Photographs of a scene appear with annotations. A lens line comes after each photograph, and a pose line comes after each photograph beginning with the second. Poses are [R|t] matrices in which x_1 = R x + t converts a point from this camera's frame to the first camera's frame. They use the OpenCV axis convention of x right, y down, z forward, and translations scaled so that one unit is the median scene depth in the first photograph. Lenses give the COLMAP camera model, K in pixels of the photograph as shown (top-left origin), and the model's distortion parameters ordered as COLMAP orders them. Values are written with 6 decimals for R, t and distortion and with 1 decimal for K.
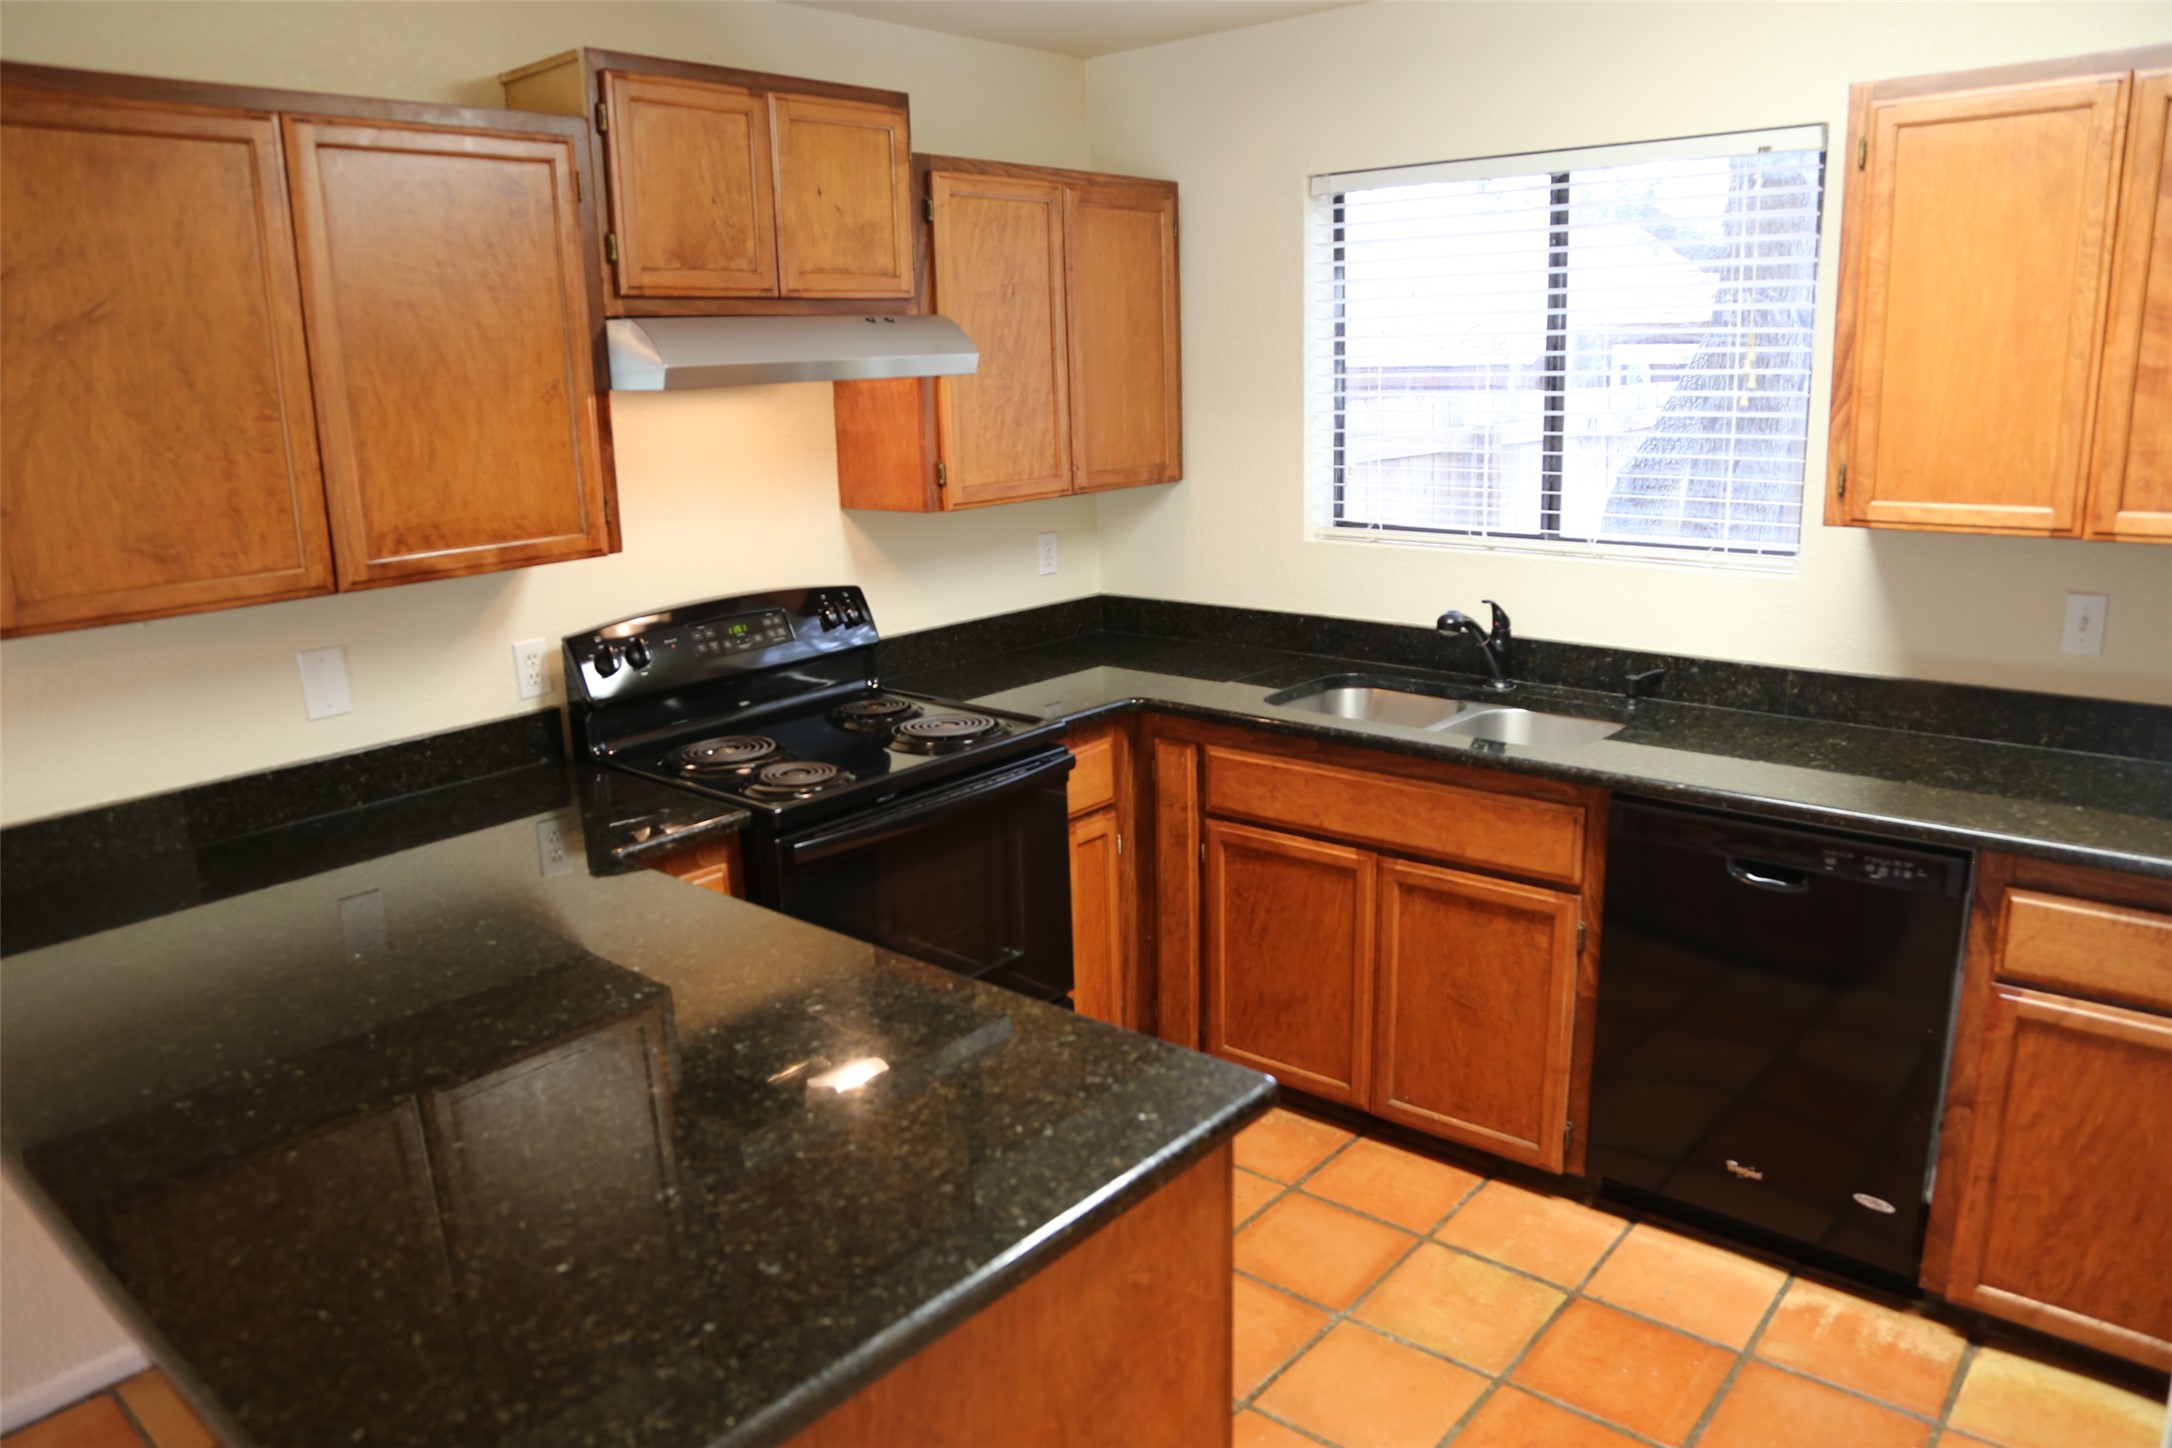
lens RADIAL K [[1486.8, 0, 1086.0], [0, 1486.8, 724.0], [0, 0, 1]] dist [-0.136461, 0.082613]
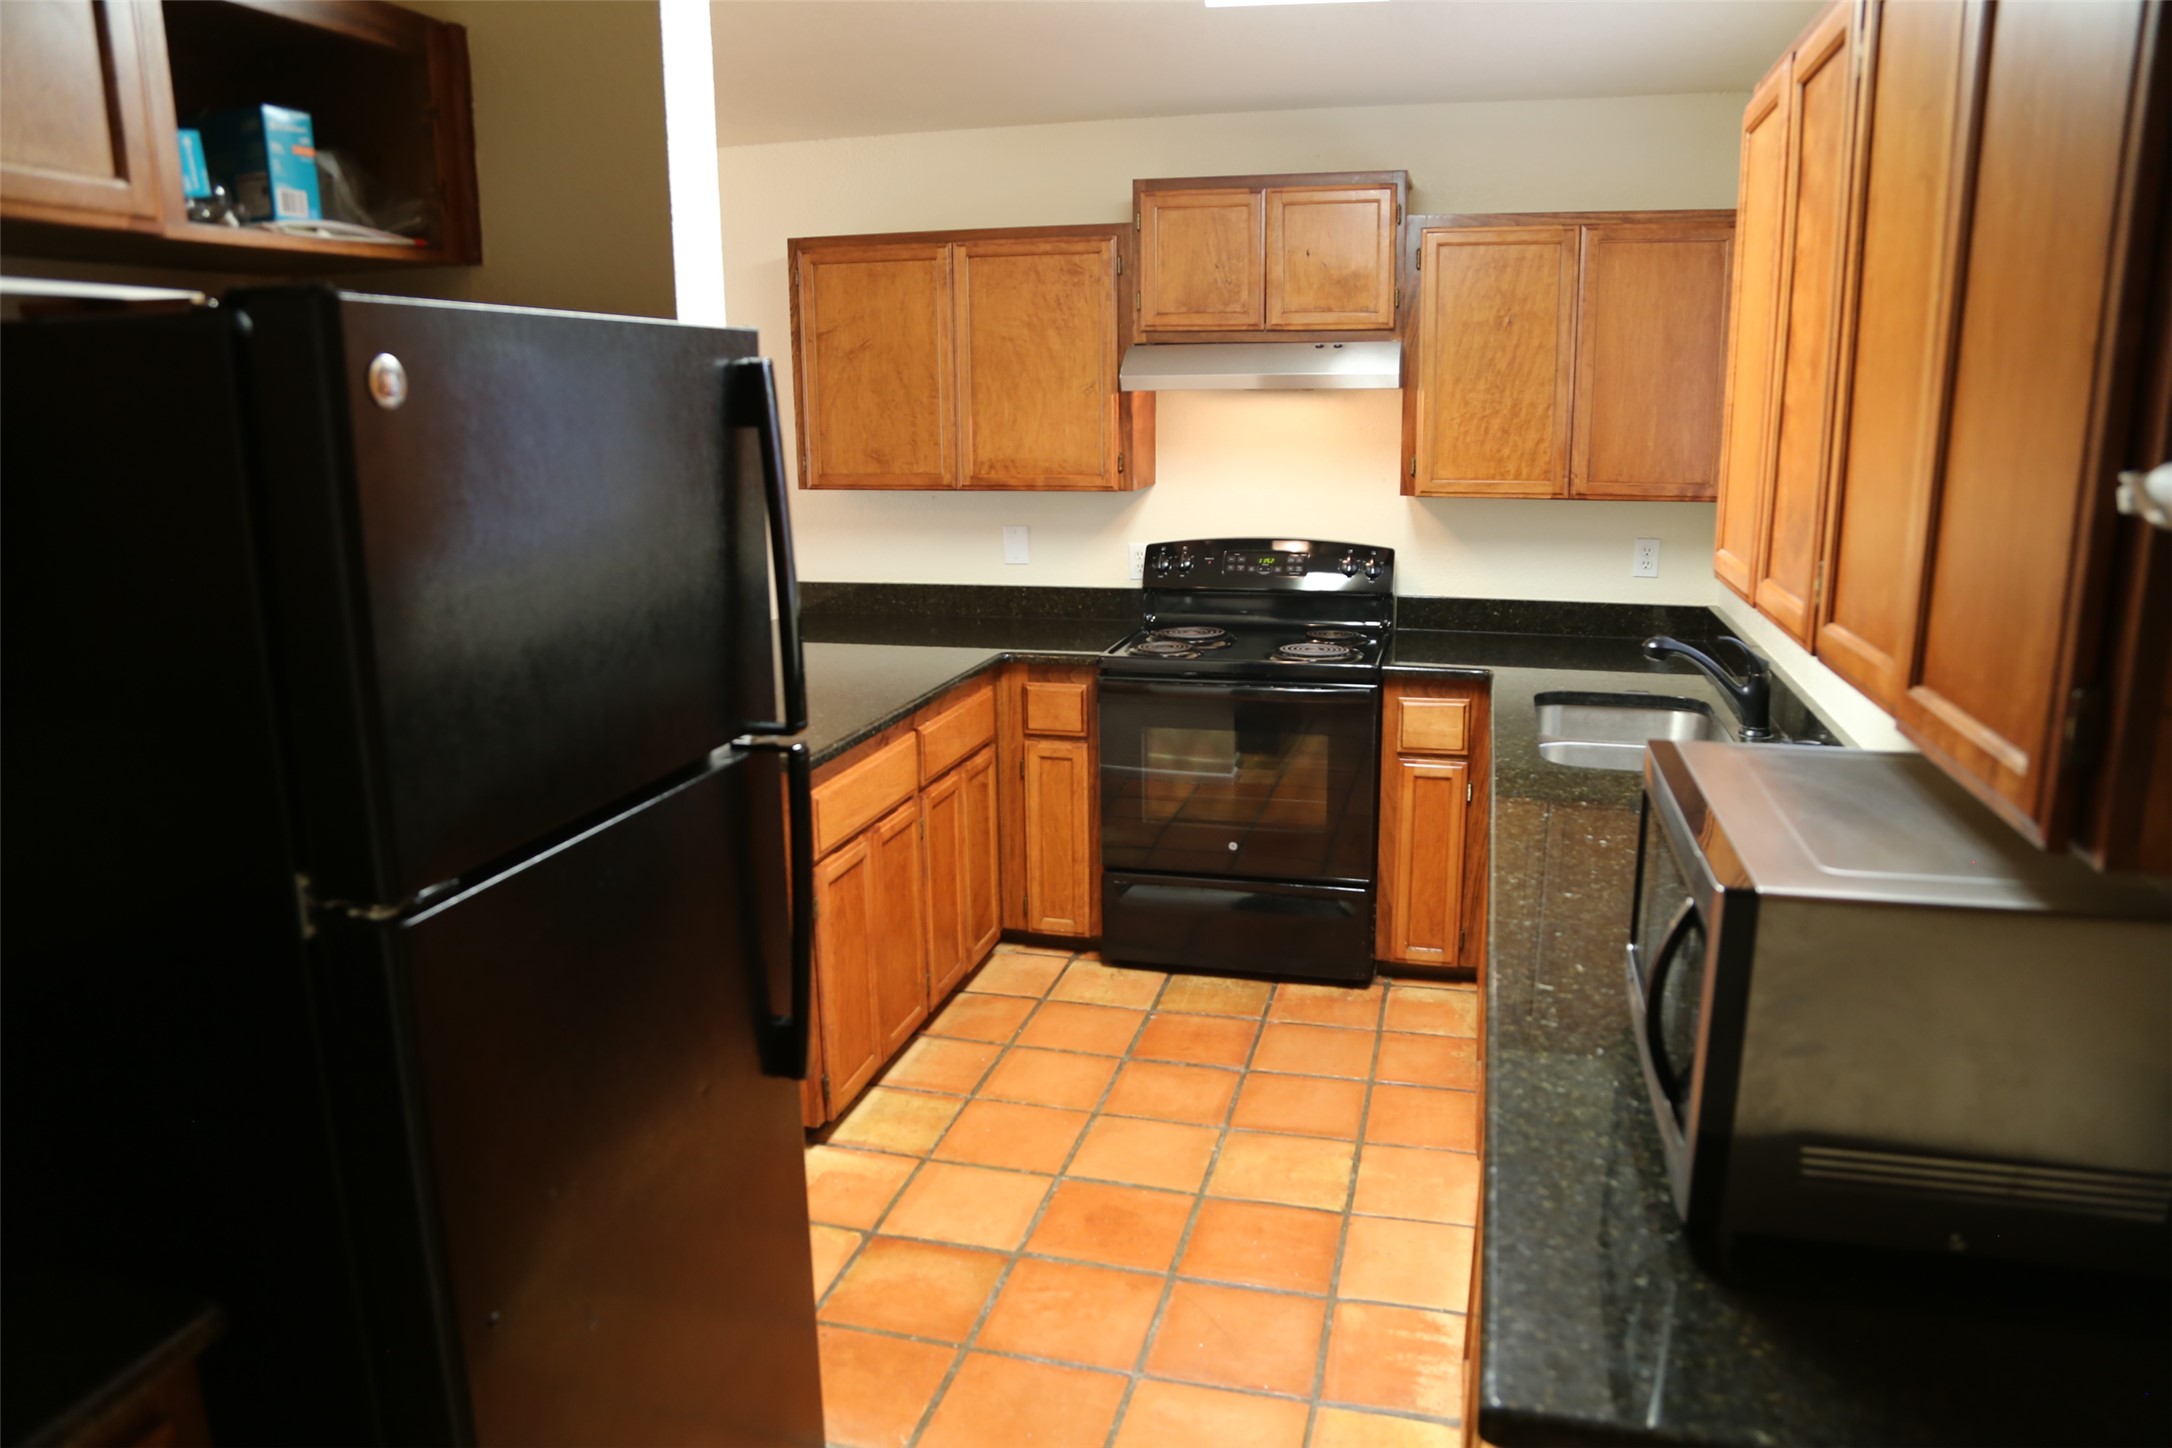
lens RADIAL K [[1486.8, 0, 1086.0], [0, 1486.8, 724.0], [0, 0, 1]] dist [-0.136461, 0.082613]
pose [[0.434880, 0.223127, -0.872407, 1.155217], [-0.214772, 0.966557, 0.140147, -0.089617], [0.874501, 0.126421, 0.468257, 0.238460]]
